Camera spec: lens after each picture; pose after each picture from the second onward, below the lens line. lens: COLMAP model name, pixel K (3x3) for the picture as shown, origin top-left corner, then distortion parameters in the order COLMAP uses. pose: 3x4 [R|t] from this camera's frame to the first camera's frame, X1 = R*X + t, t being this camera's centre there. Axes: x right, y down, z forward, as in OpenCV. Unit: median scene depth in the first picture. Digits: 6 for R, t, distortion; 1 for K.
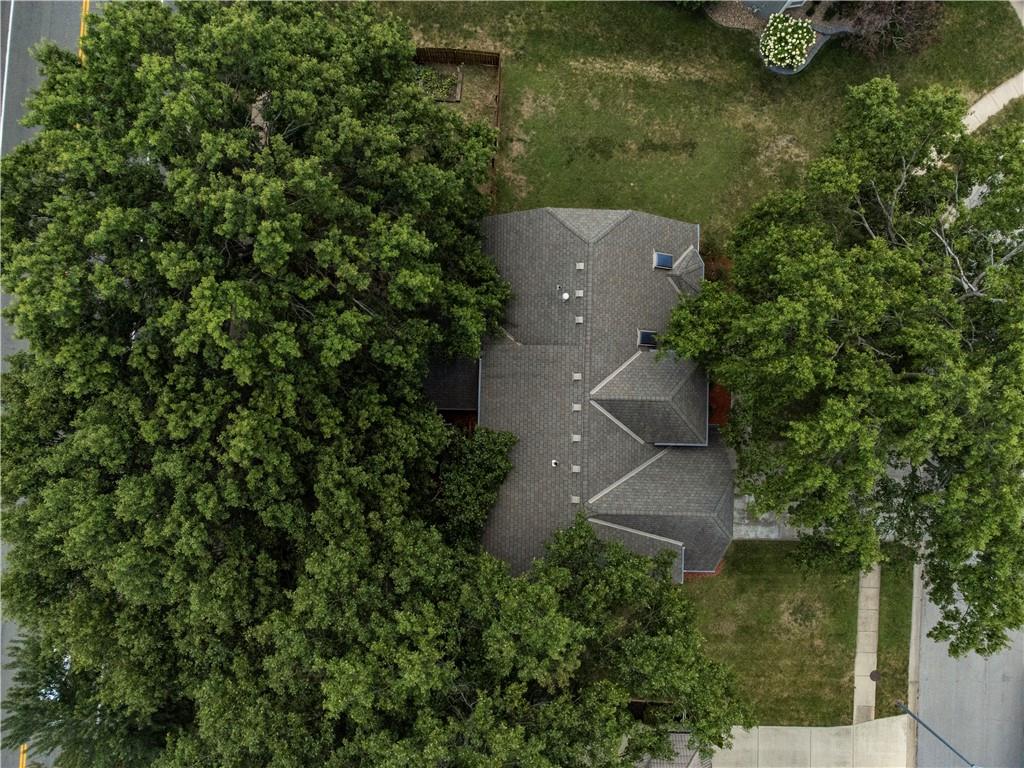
lens RADIAL K [[765.4, 0, 510.5], [0, 765.4, 383.1], [0, 0, 1]] dist [0.027674, 0.002714]
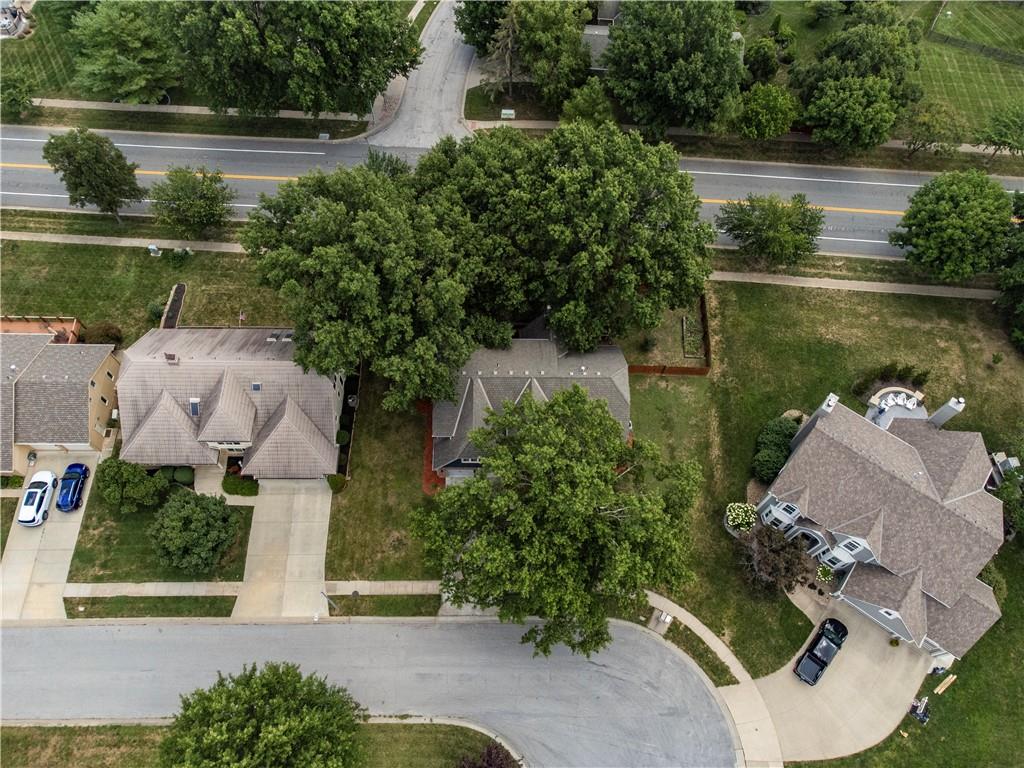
lens RADIAL K [[765.4, 0, 511.6], [0, 765.4, 385.3], [0, 0, 1]] dist [0.027674, 0.002714]
pose [[0.025995, 0.891040, -0.453180, 0.818174], [-0.999210, 0.009522, -0.038592, 0.119775], [-0.030072, 0.453825, 0.890583, -0.594170]]
